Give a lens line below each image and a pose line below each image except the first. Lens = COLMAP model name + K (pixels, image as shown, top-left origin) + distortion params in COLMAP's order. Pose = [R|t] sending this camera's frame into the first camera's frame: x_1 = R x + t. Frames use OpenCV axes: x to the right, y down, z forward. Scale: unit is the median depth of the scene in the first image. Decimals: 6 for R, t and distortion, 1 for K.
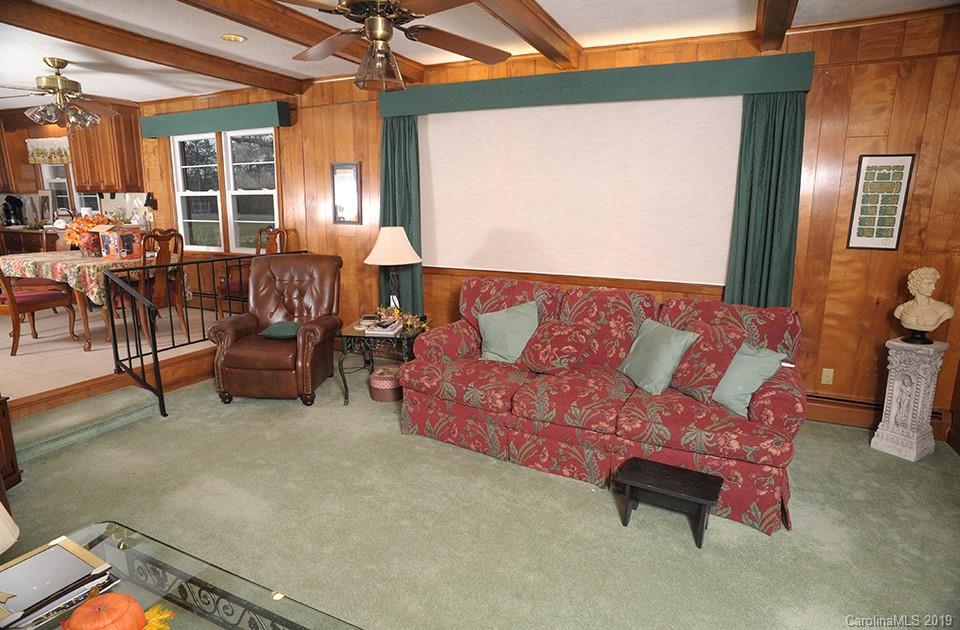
lens RADIAL K [[536.4, 0, 482.2], [0, 536.4, 309.3], [0, 0, 1]] dist [-0.037284, 0.001574]
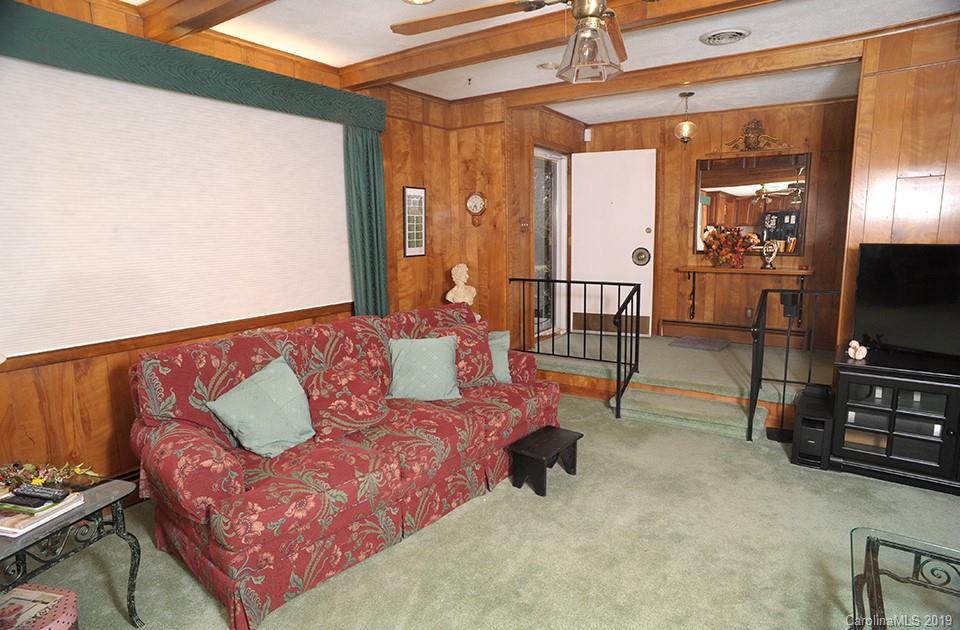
lens RADIAL K [[536.4, 0, 483.7], [0, 536.4, 319.1], [0, 0, 1]] dist [-0.037284, 0.001574]
pose [[0.180813, -0.177623, 0.967345, -0.585084], [0.210569, 0.967741, 0.138337, -0.113764], [-0.960712, 0.178680, 0.212382, 0.578976]]
